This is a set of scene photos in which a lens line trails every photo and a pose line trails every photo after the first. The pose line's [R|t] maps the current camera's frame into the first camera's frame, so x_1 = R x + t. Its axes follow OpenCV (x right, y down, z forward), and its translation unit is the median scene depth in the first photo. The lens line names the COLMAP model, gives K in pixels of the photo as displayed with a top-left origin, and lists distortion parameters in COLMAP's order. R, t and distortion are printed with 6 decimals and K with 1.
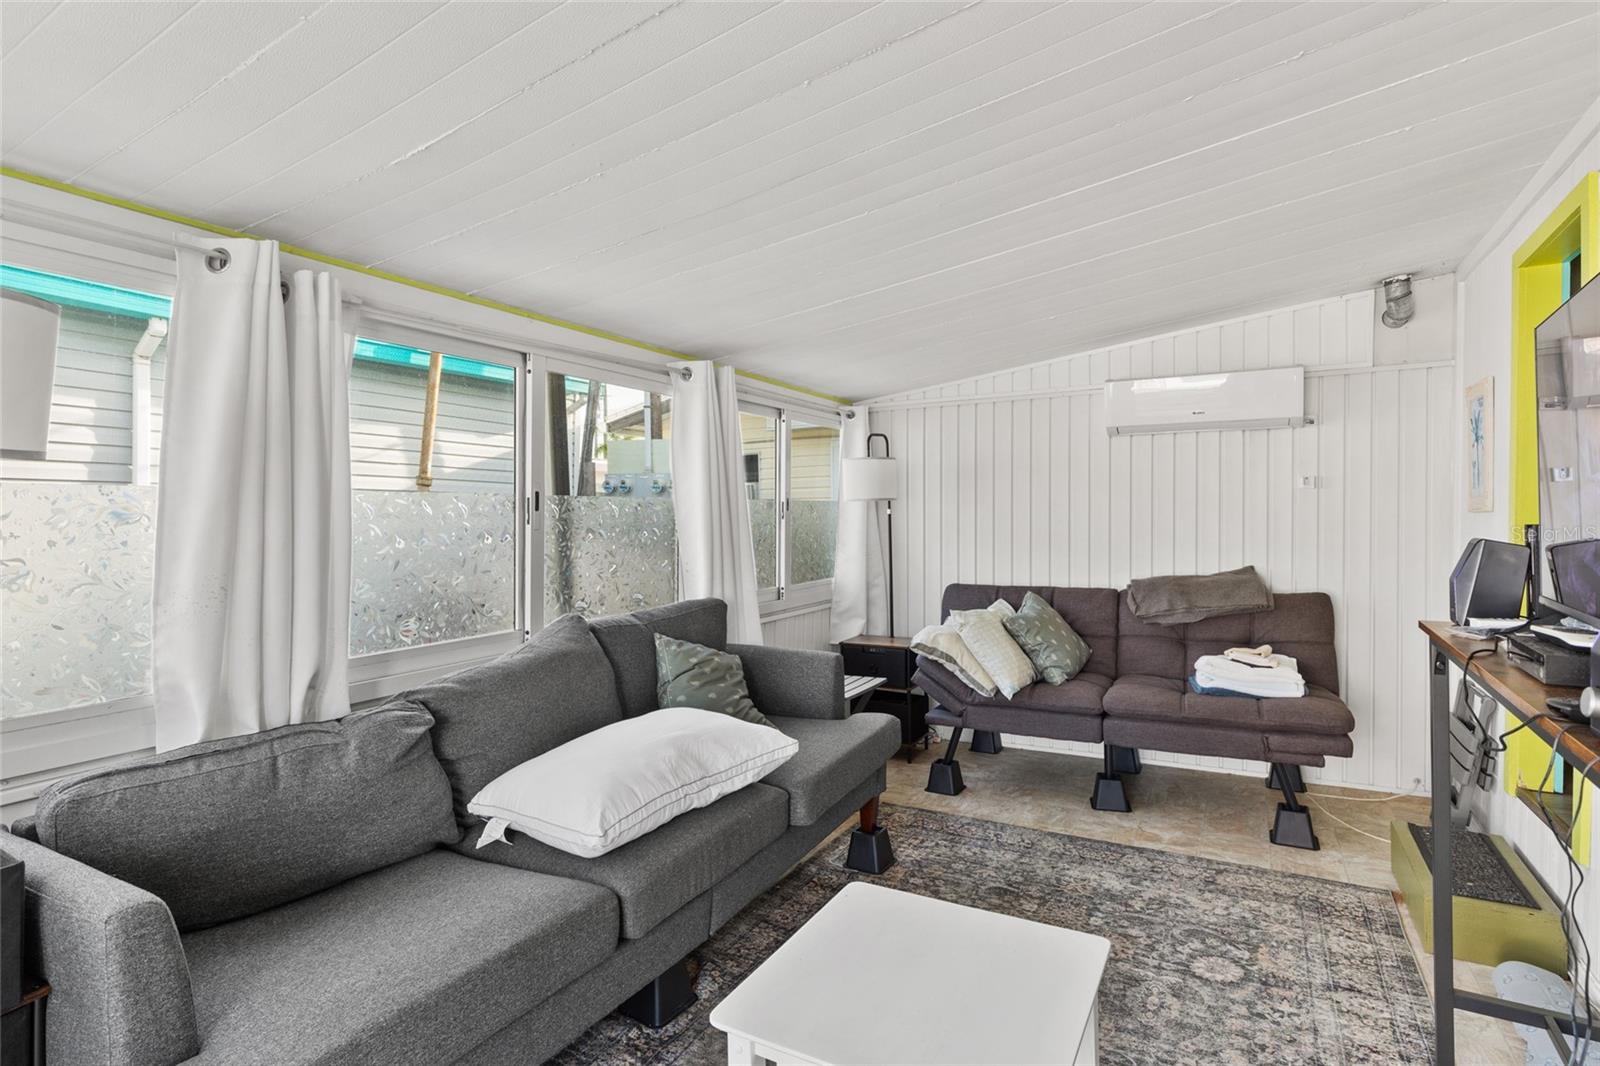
lens RADIAL K [[793.3, 0, 809.7], [0, 793.3, 511.8], [0, 0, 1]] dist [-0.000523, -0.000862]
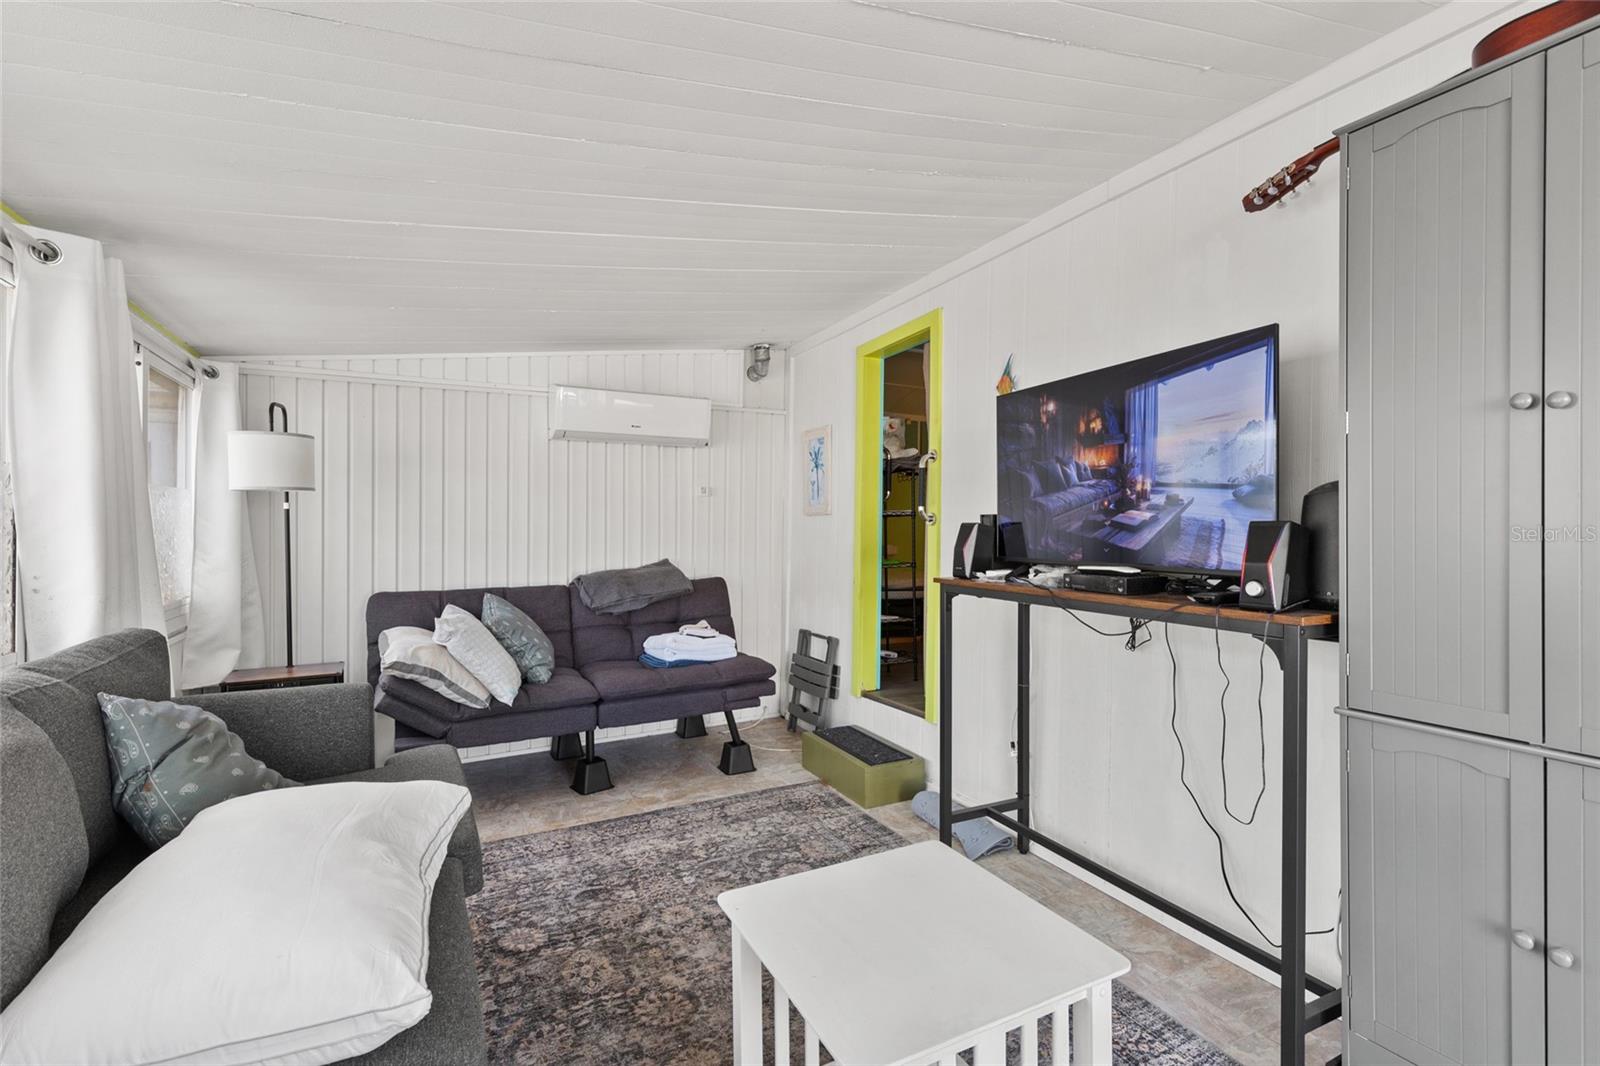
lens RADIAL K [[737.9, 0, 810.0], [0, 737.9, 531.6], [0, 0, 1]] dist [0.011527, -0.000093]
pose [[0.557718, 0.001787, 0.830029, -0.283133], [-0.007968, 0.999963, 0.003200, 0.024079], [-0.829992, -0.008398, 0.557712, 0.216166]]
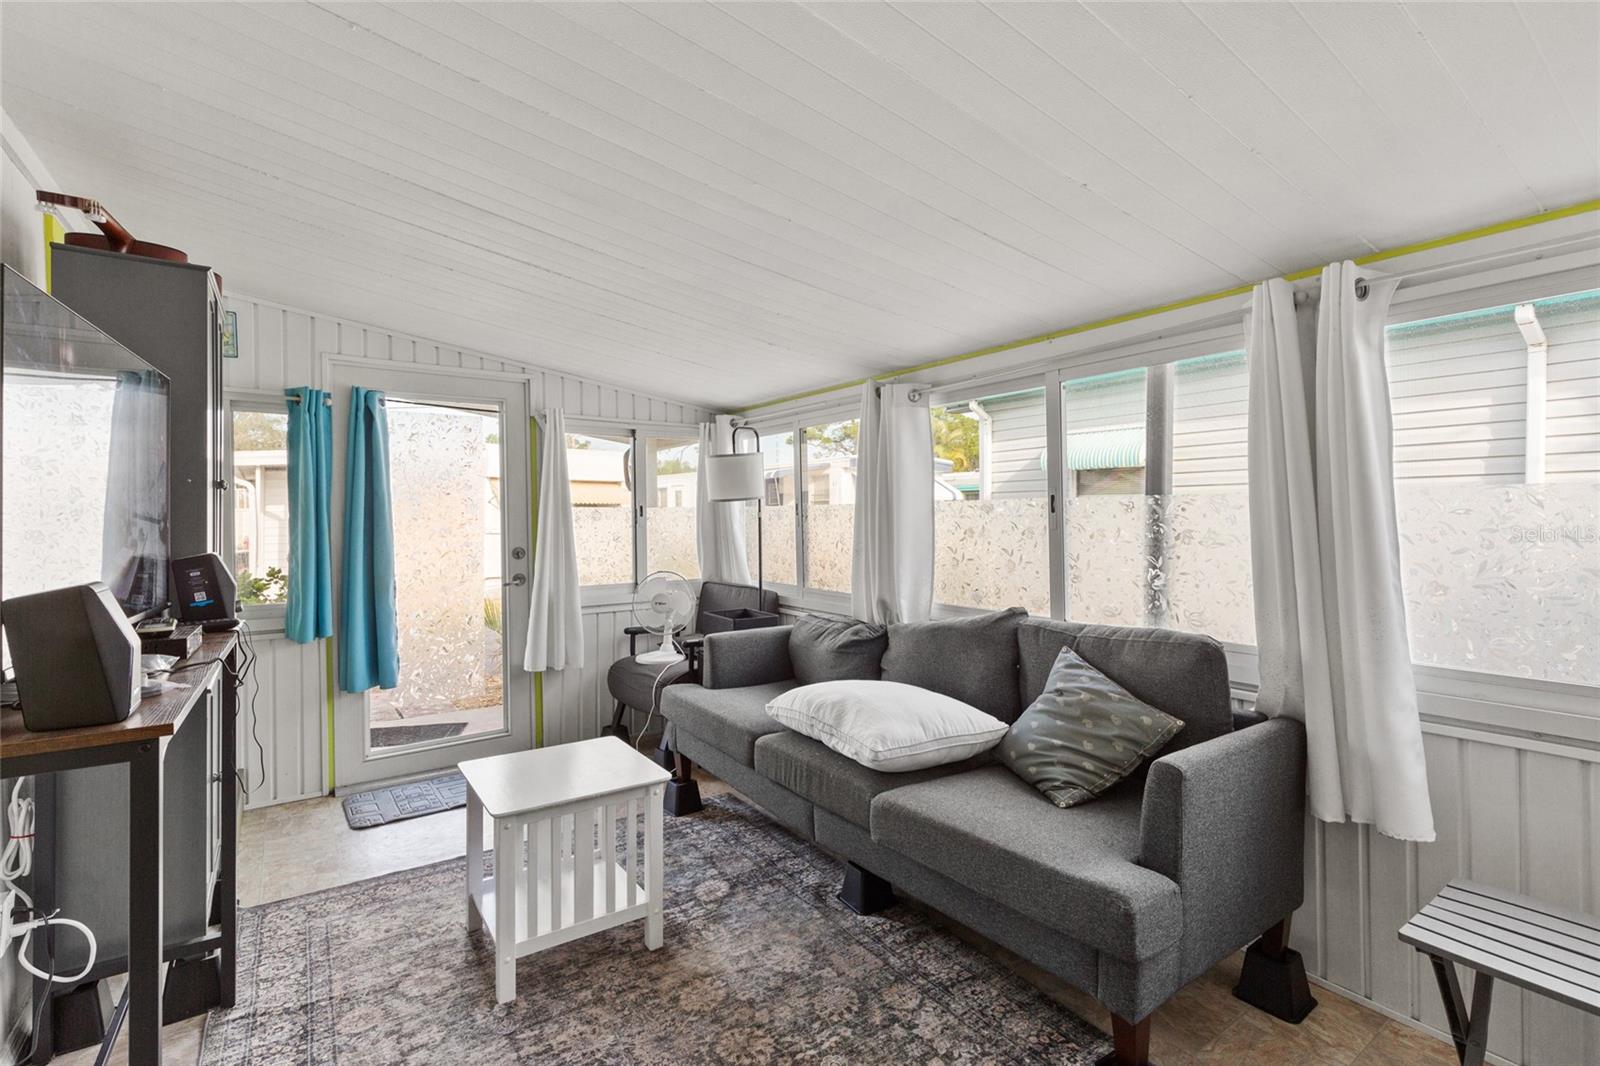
lens RADIAL K [[745.8, 0, 815.8], [0, 745.8, 510.3], [0, 0, 1]] dist [0.004589, 0.000463]
pose [[-0.433198, 0.008870, -0.901255, 0.564756], [0.015655, 0.999875, 0.002316, -0.009686], [0.901163, -0.013106, -0.433282, 0.886827]]
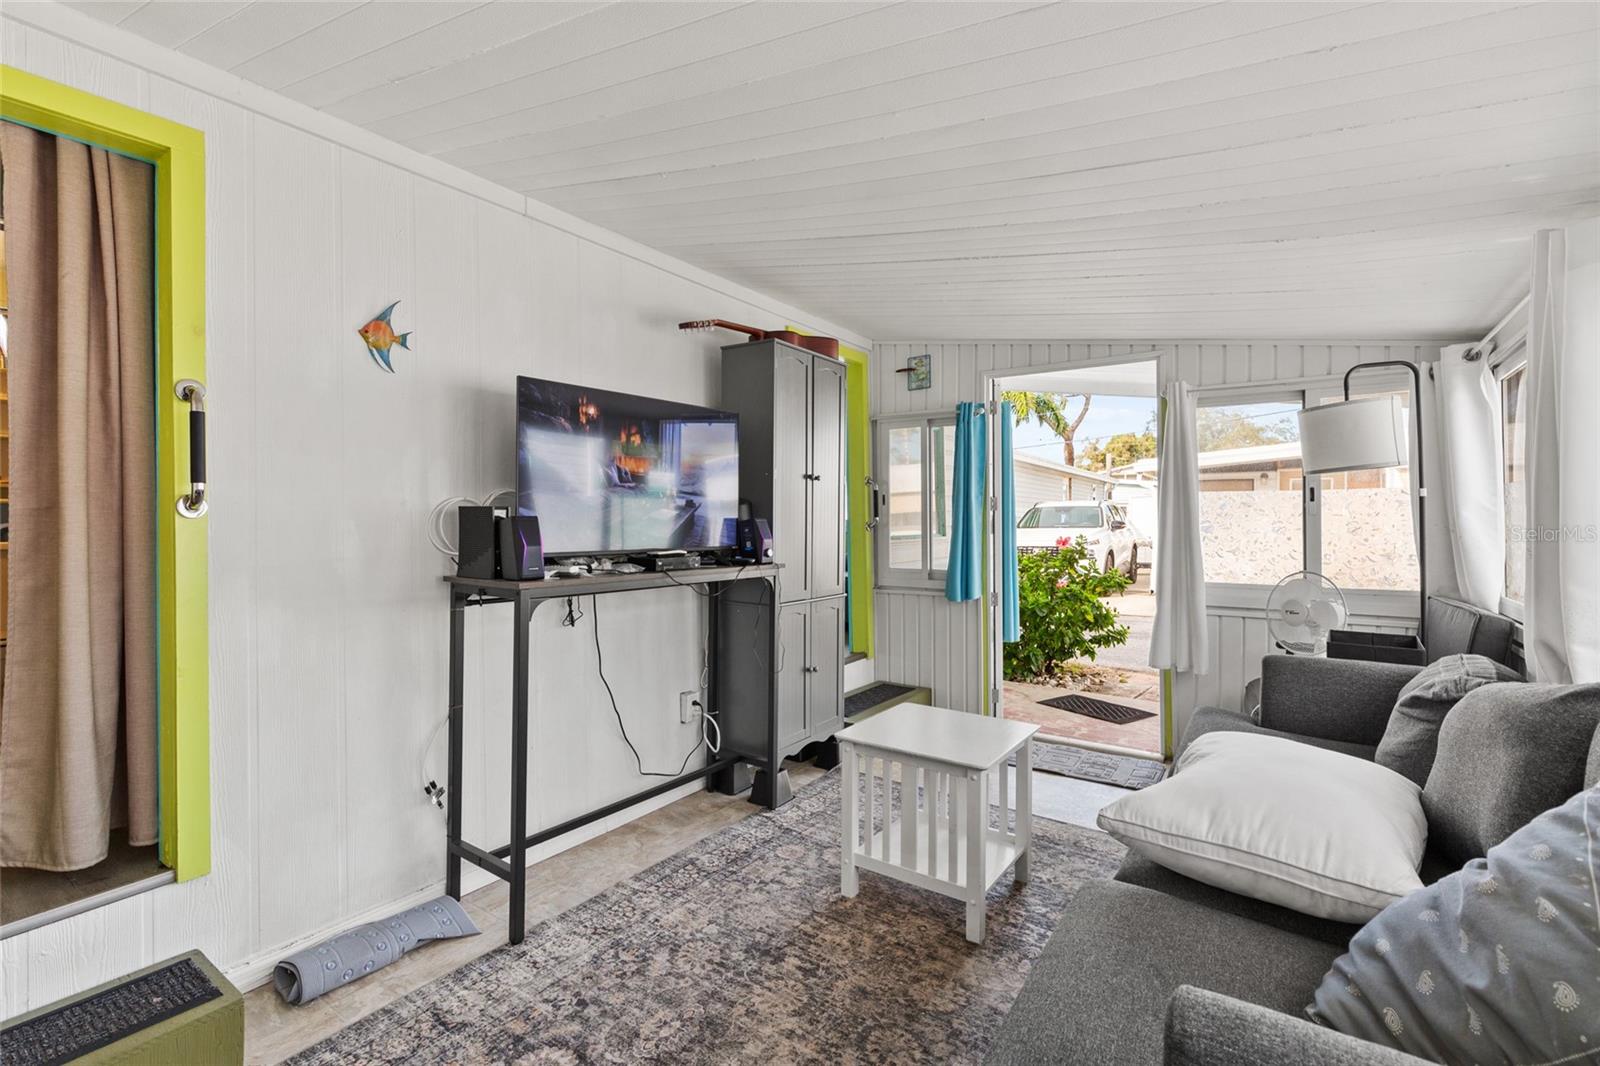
lens RADIAL K [[727.2, 0, 803.4], [0, 727.2, 526.1], [0, 0, 1]] dist [0.003153, 0.000499]
pose [[-0.995019, 0.006326, 0.099480, 0.116054], [0.006438, 0.999979, 0.000802, 0.025444], [-0.099473, 0.001438, -0.995039, 1.090961]]
